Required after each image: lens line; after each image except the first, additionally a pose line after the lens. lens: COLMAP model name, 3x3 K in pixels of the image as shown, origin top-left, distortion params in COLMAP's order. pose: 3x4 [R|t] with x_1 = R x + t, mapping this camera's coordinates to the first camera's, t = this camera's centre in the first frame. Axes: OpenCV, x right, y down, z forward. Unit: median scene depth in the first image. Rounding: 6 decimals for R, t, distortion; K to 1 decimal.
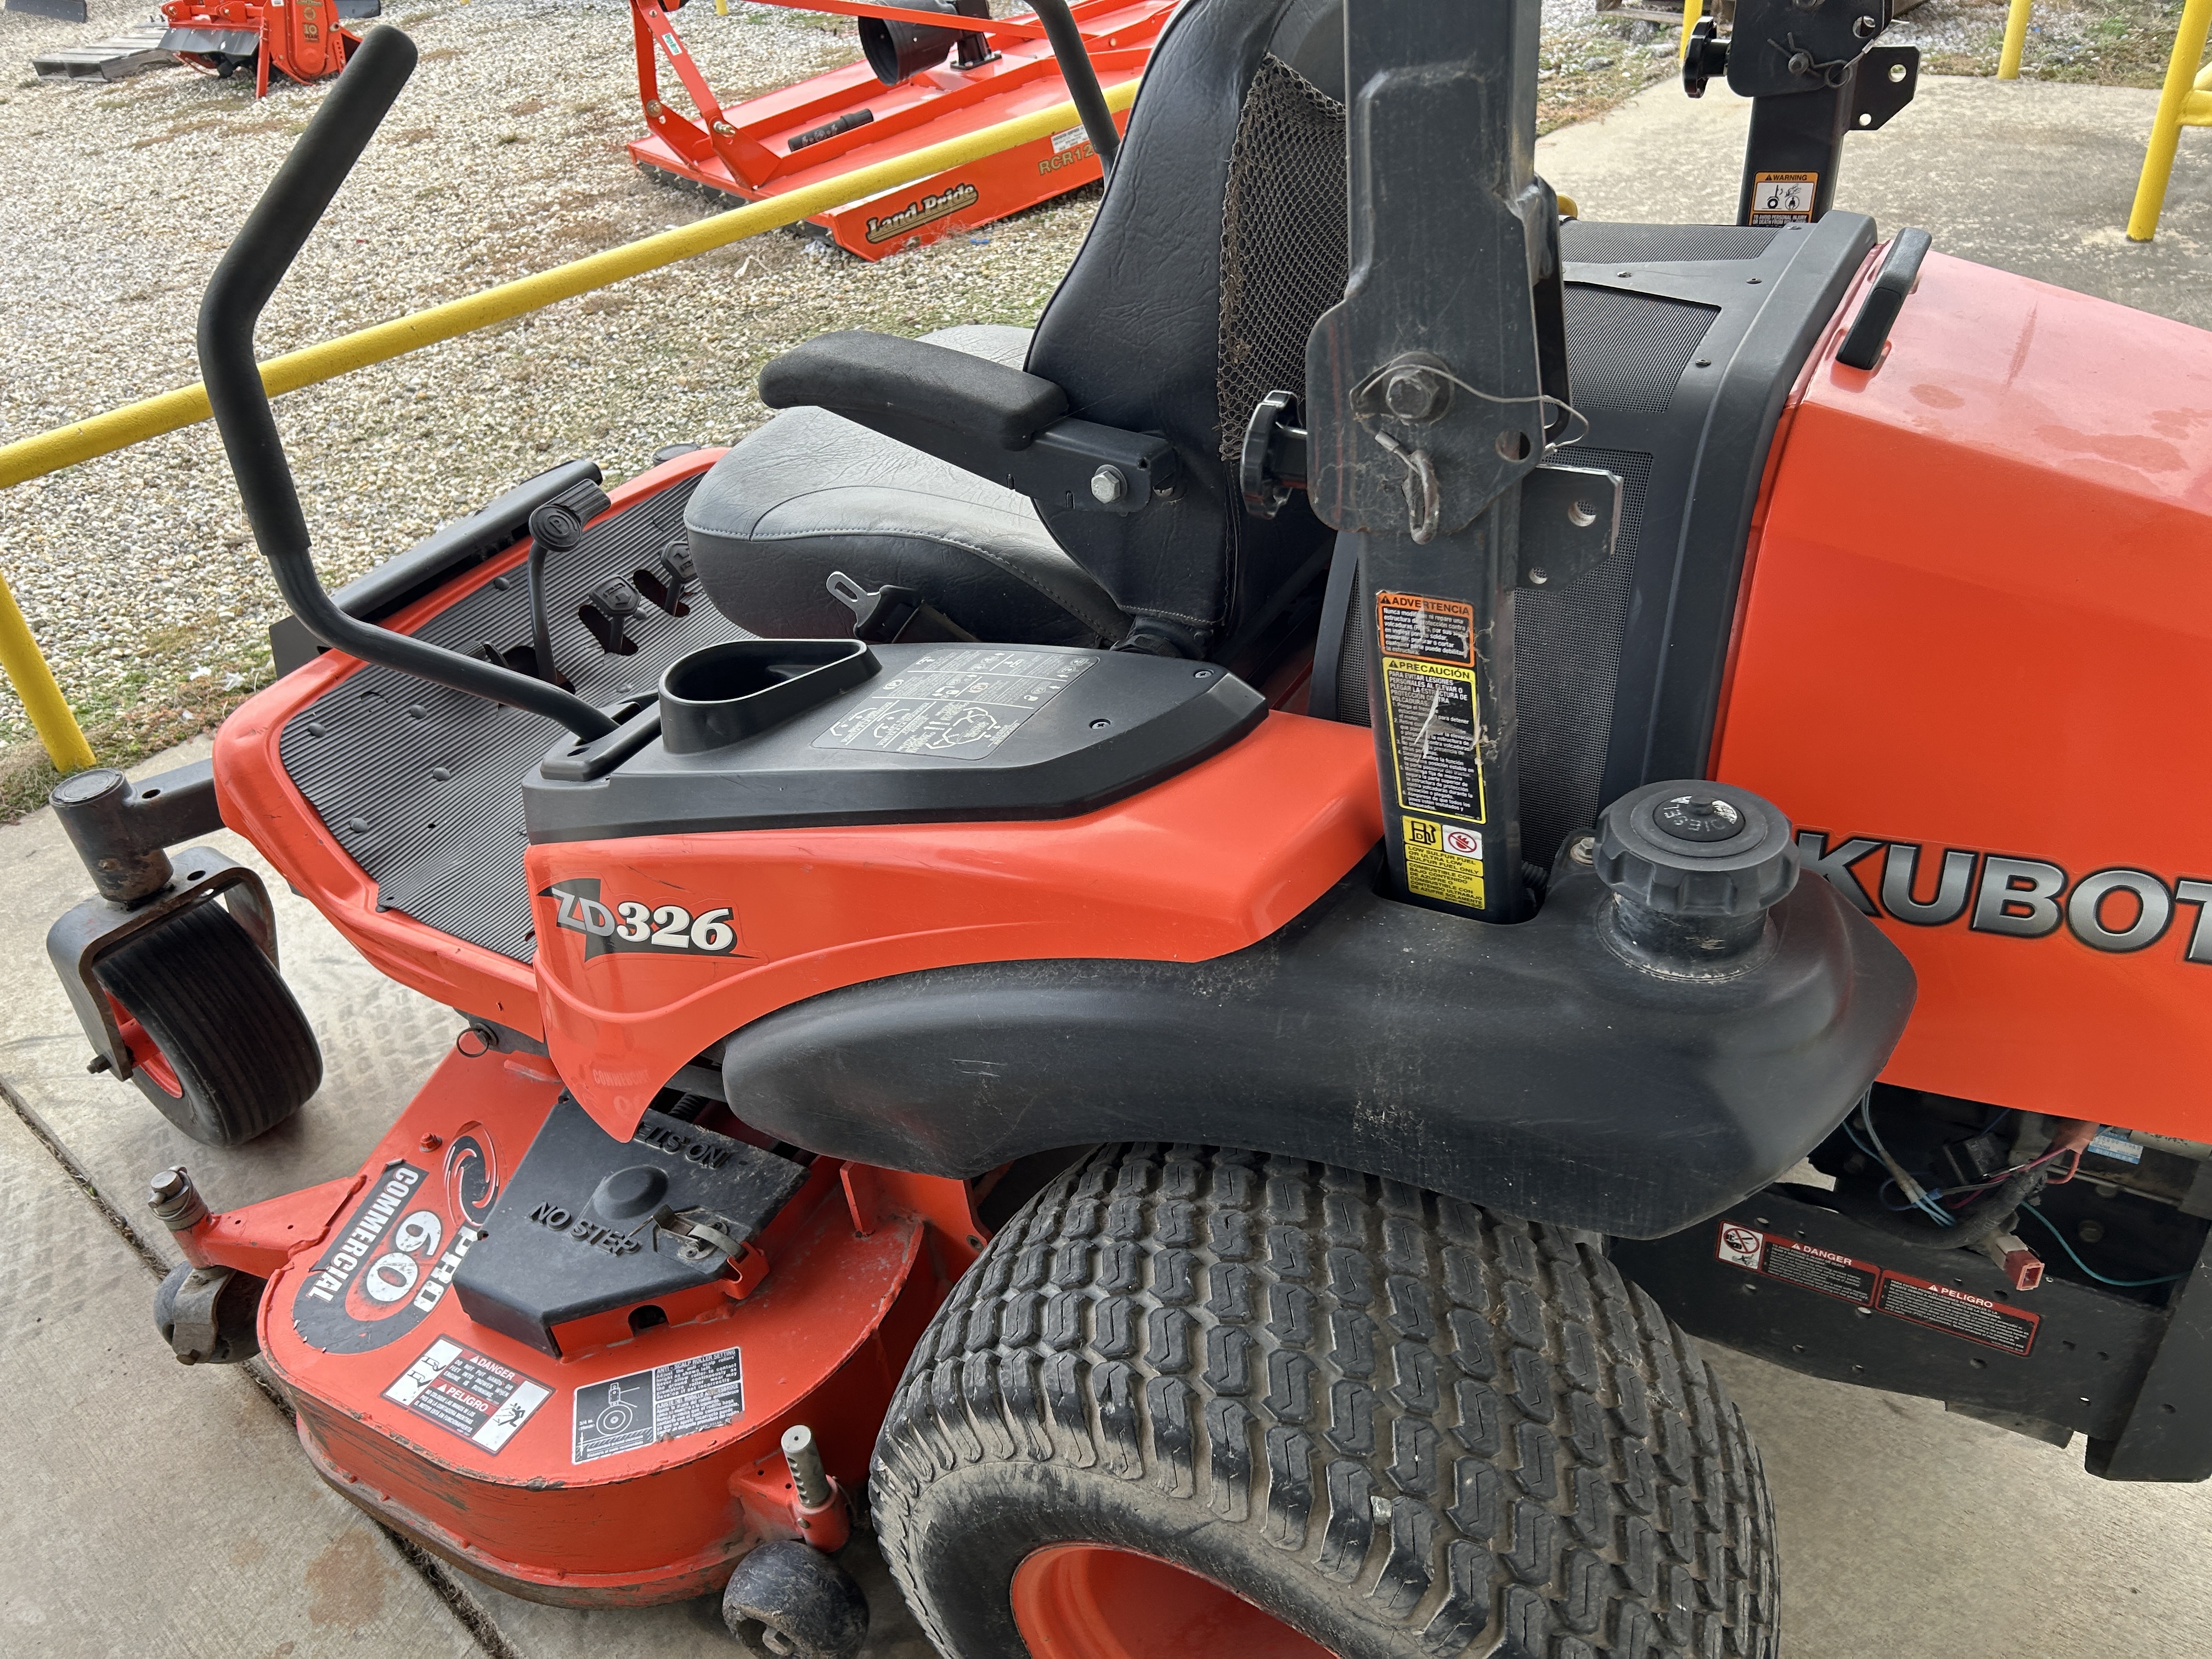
lens RADIAL K [[1638.8, 0, 1105.5], [0, 1638.8, 870.3], [0, 0, 1]] dist [0.001805, -0.004197]
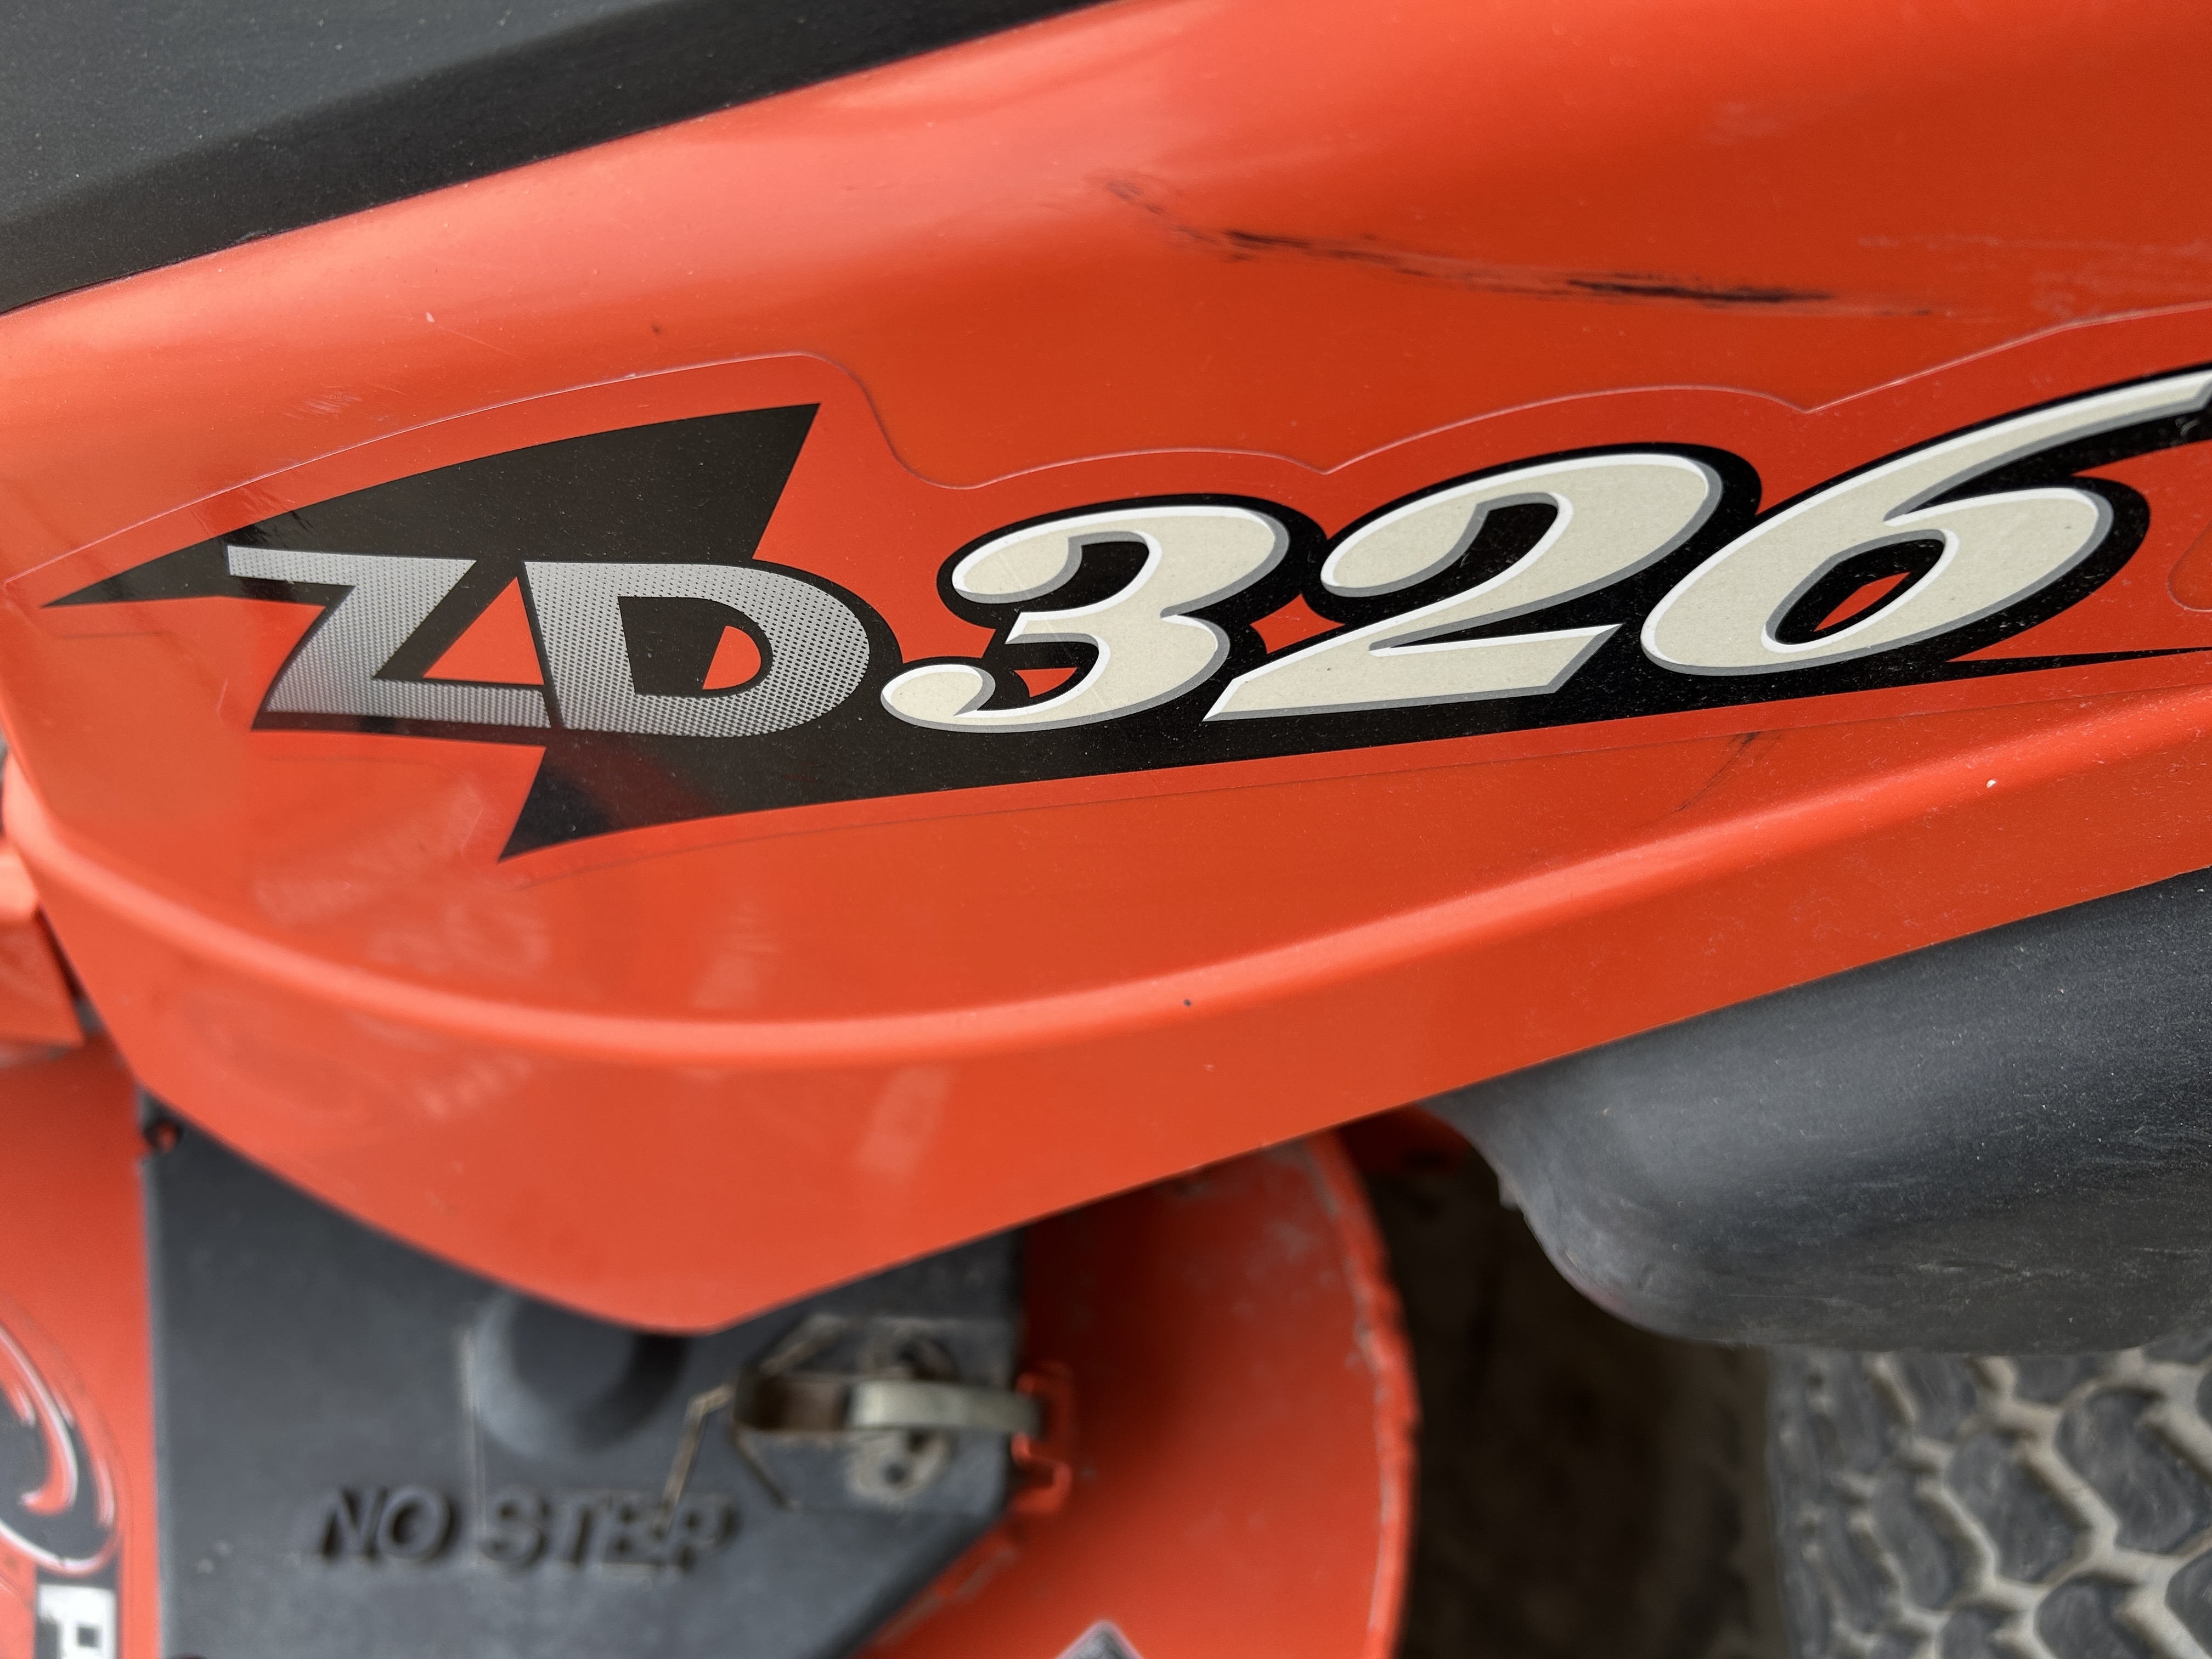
lens RADIAL K [[1694.7, 0, 1063.8], [0, 1694.7, 821.6], [0, 0, 1]] dist [0.004409, -0.001074]
pose [[0.890869, -0.323110, 0.319300, -0.288267], [0.202704, 0.911799, 0.357120, -0.008393], [-0.406526, -0.253424, 0.877789, 0.705014]]
